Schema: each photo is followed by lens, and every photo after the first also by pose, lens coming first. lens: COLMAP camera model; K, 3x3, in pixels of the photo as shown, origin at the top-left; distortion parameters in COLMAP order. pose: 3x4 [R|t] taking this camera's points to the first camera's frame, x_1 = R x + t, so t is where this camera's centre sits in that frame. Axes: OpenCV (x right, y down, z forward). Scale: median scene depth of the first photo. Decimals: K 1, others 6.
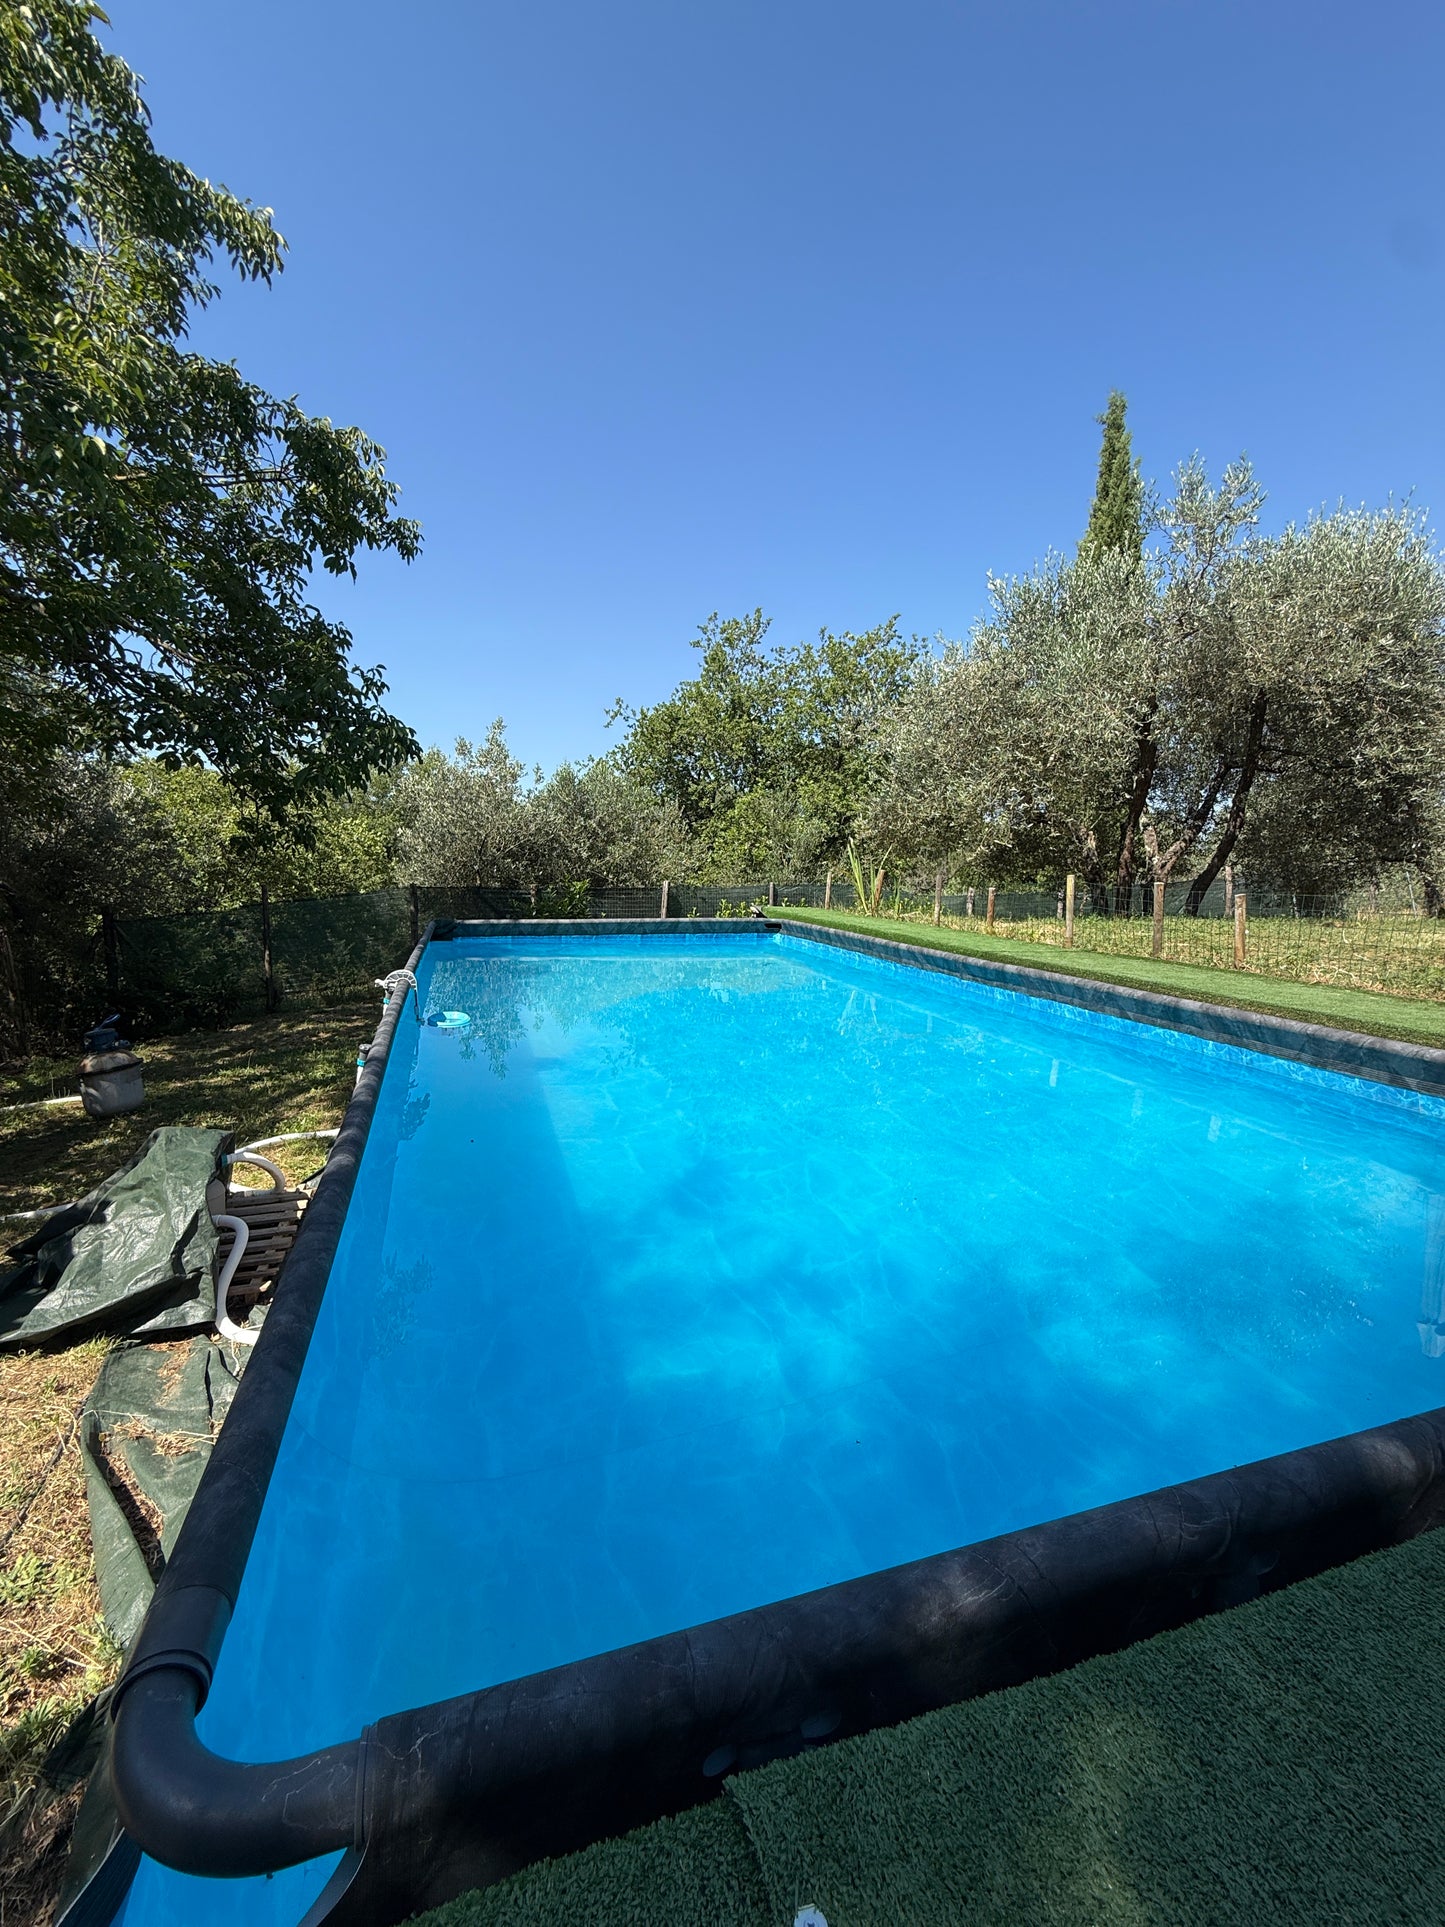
lens RADIAL K [[769.9, 0, 720.3], [0, 769.9, 961.0], [0, 0, 1]] dist [-0.001189, 0.000640]
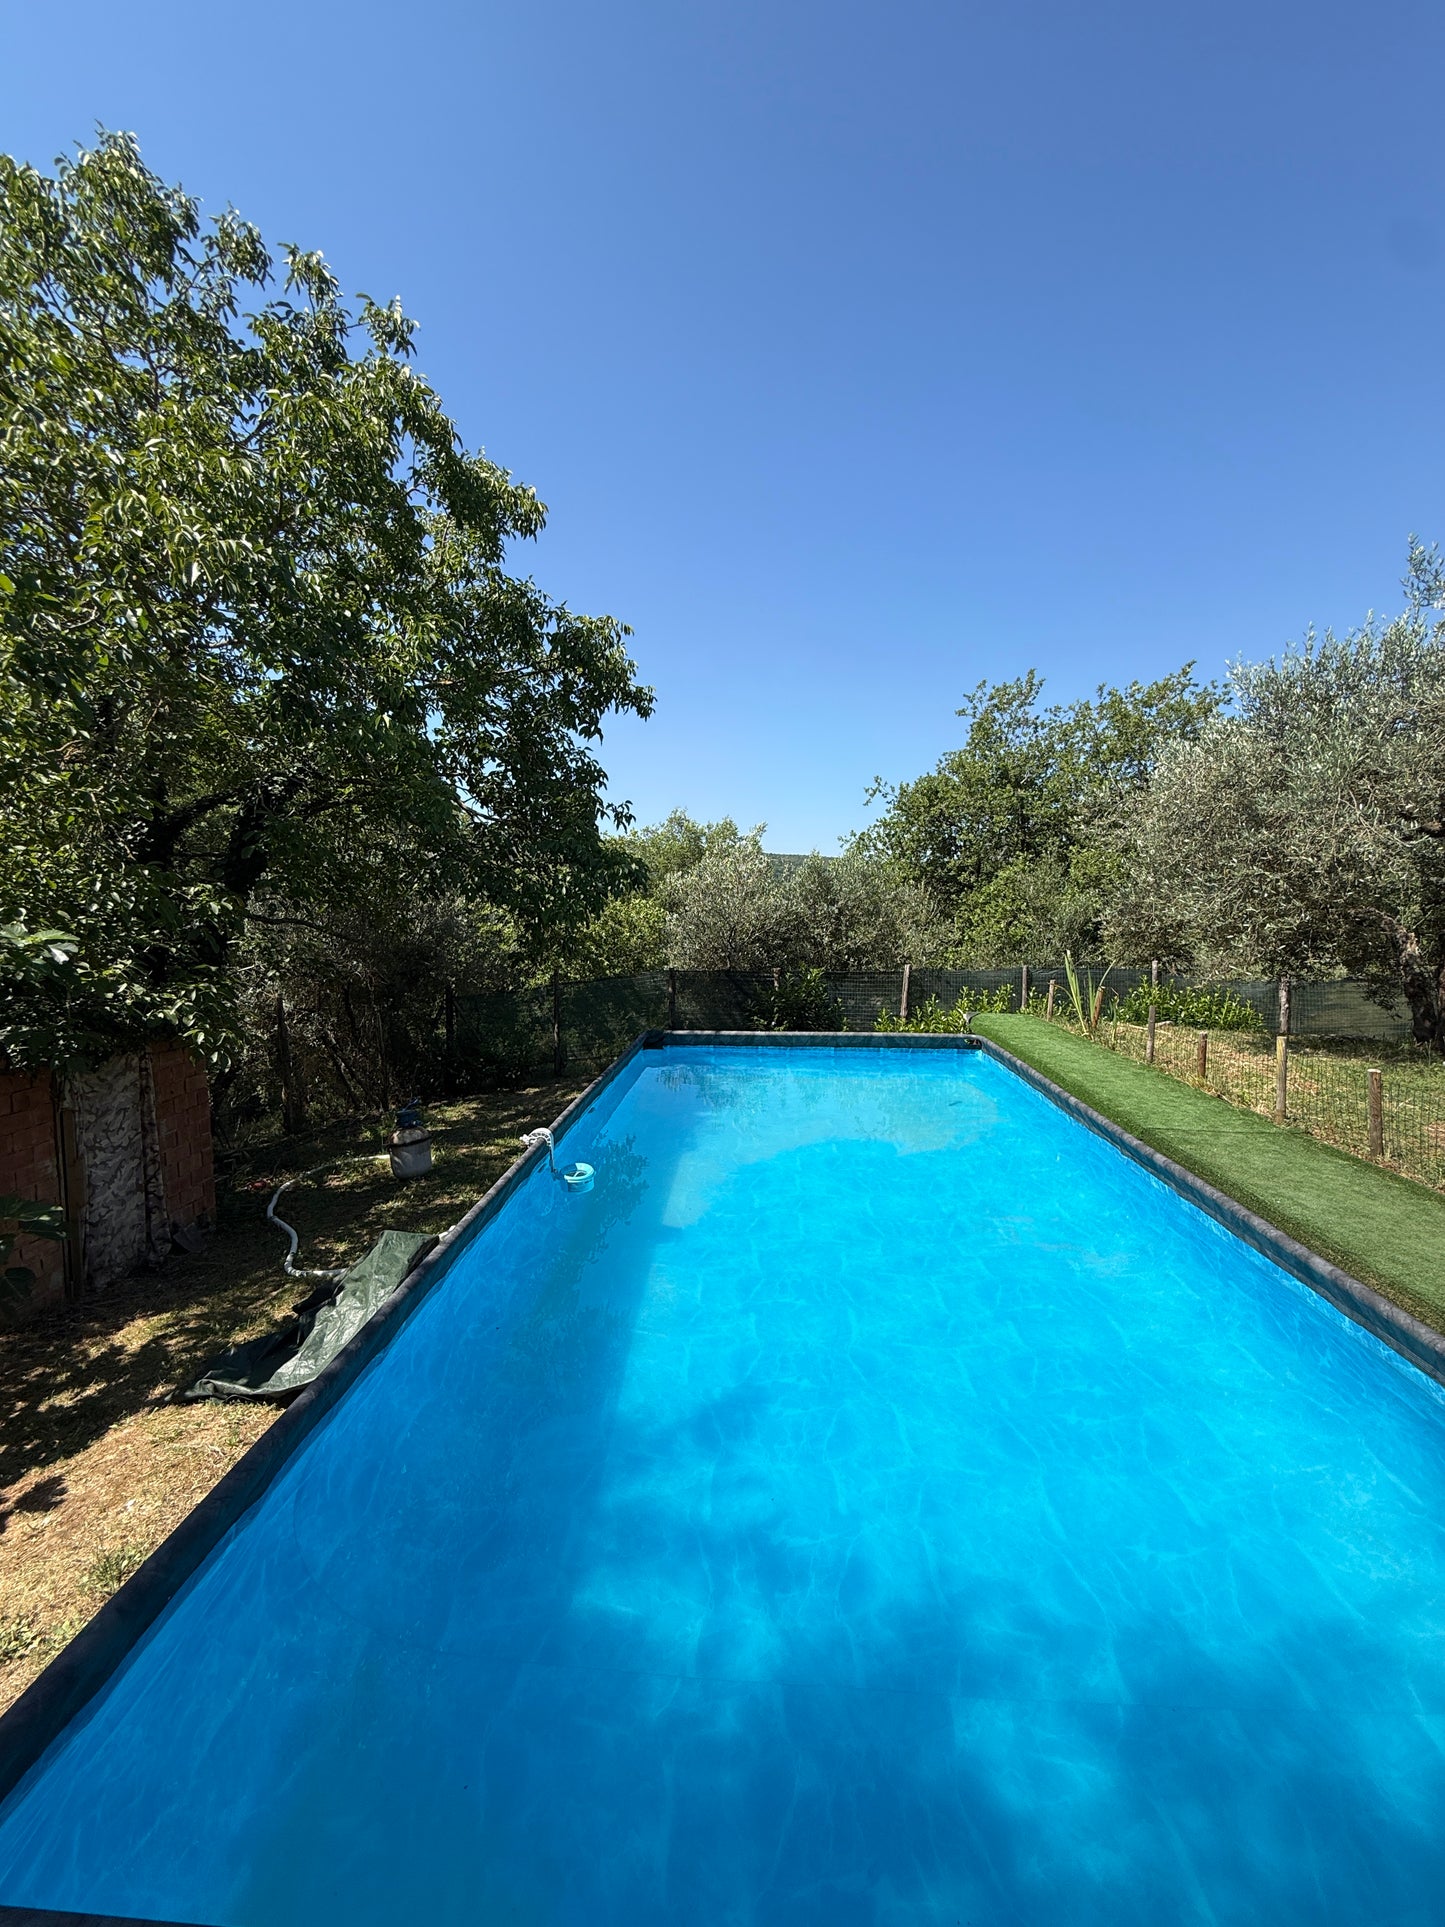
lens RADIAL K [[769.9, 0, 720.3], [0, 769.9, 961.0], [0, 0, 1]] dist [-0.001189, 0.000640]
pose [[0.926332, 0.014184, -0.376442, 0.106558], [-0.034333, 0.998311, -0.046869, -0.071755], [0.375141, 0.056340, 0.925254, -0.016759]]
